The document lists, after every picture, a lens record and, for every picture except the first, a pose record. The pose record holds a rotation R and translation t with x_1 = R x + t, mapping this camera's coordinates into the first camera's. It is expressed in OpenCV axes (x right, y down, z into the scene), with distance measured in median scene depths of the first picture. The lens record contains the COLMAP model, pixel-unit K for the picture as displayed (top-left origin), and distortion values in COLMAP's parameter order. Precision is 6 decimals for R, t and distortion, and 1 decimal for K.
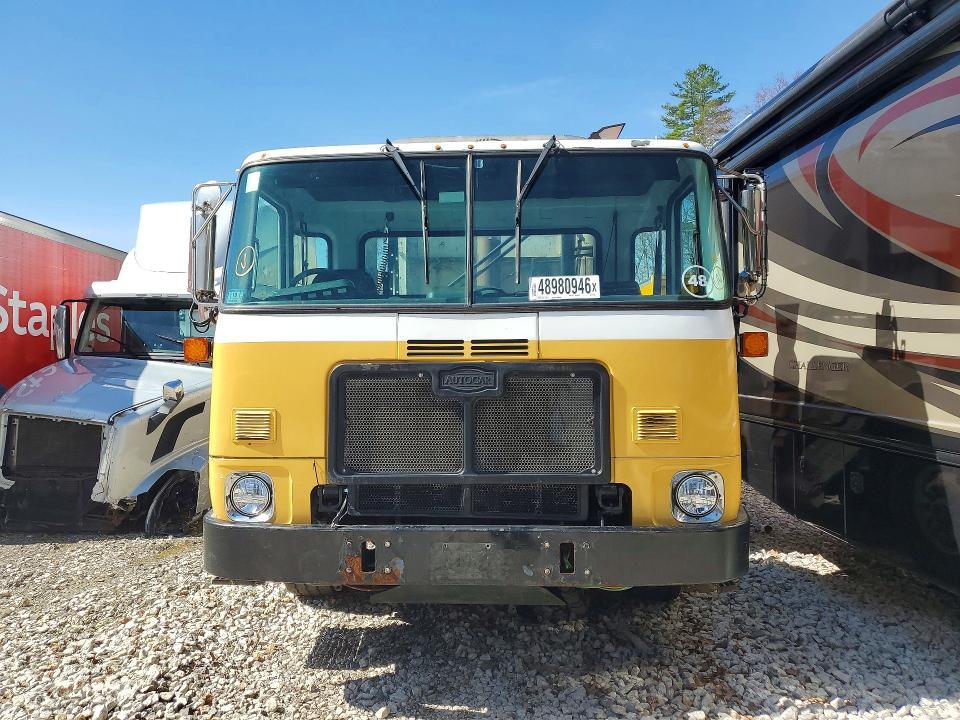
lens RADIAL K [[746.6, 0, 481.5], [0, 746.6, 363.3], [0, 0, 1]] dist [0.025517, -0.002453]
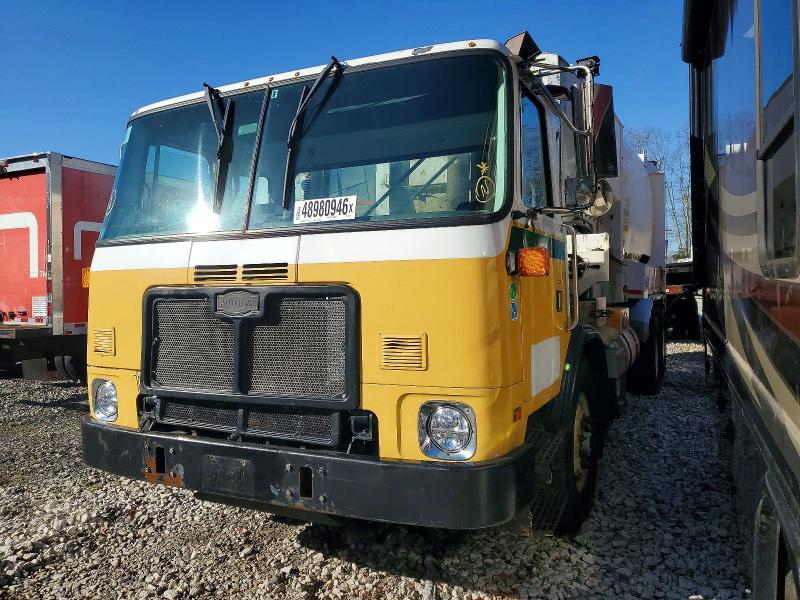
lens RADIAL K [[622.2, 0, 399.0], [0, 622.2, 295.0], [0, 0, 1]] dist [0.025517, -0.002453]
pose [[0.915613, -0.003469, -0.402045, 0.540073], [0.013111, 0.999689, 0.021234, -0.004383], [0.401847, -0.024713, 0.915374, 0.283023]]
